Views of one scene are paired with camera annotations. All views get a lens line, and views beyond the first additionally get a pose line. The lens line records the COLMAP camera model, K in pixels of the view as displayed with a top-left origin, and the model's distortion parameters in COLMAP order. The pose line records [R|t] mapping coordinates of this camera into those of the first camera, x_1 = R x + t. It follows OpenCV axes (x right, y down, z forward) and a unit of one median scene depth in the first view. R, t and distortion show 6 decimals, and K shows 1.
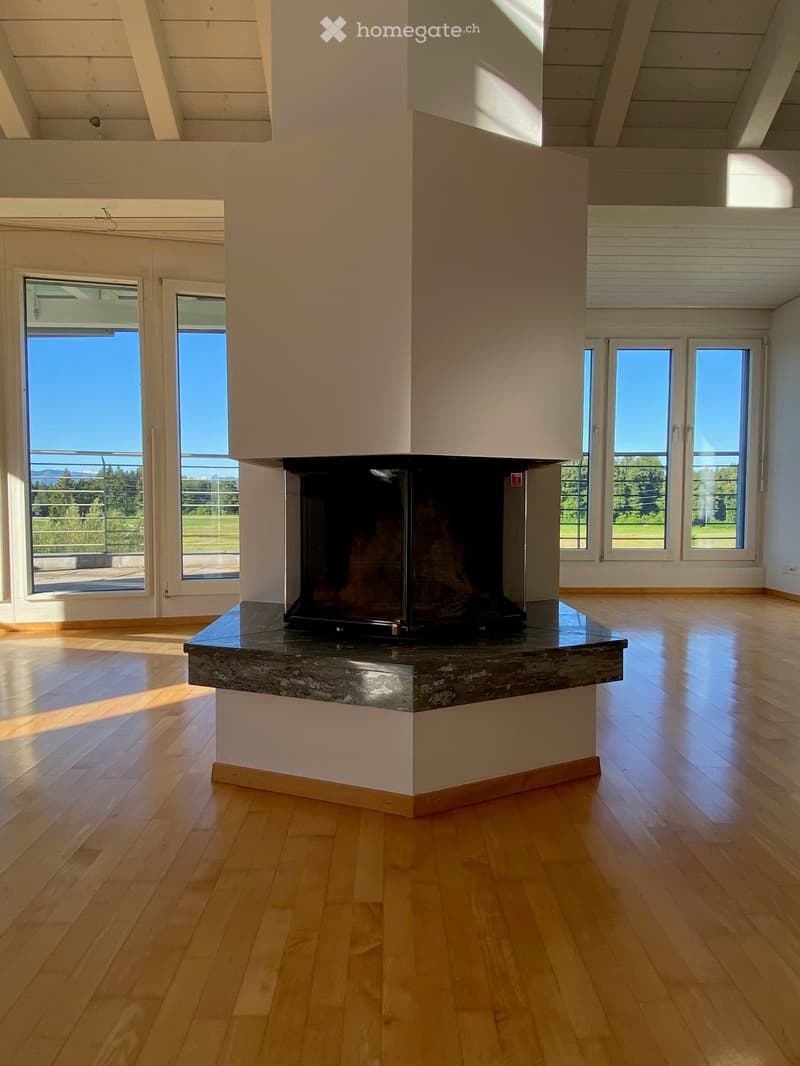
lens RADIAL K [[610.8, 0, 406.0], [0, 610.8, 532.8], [0, 0, 1]] dist [0.046932, 0.000159]
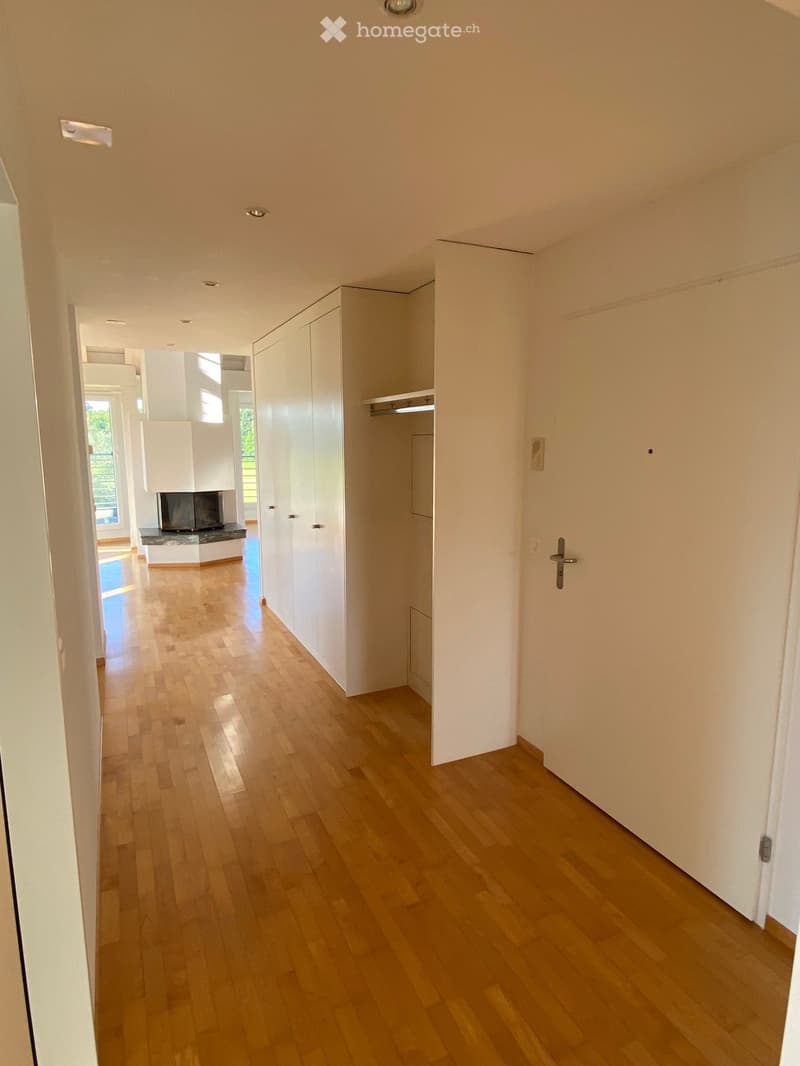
lens RADIAL K [[610.8, 0, 405.9], [0, 610.8, 534.2], [0, 0, 1]] dist [0.046932, 0.000159]
pose [[0.916085, -0.060240, 0.396433, -0.368589], [0.021215, 0.994548, 0.102103, -0.230596], [-0.400422, -0.085125, 0.912368, -3.685436]]
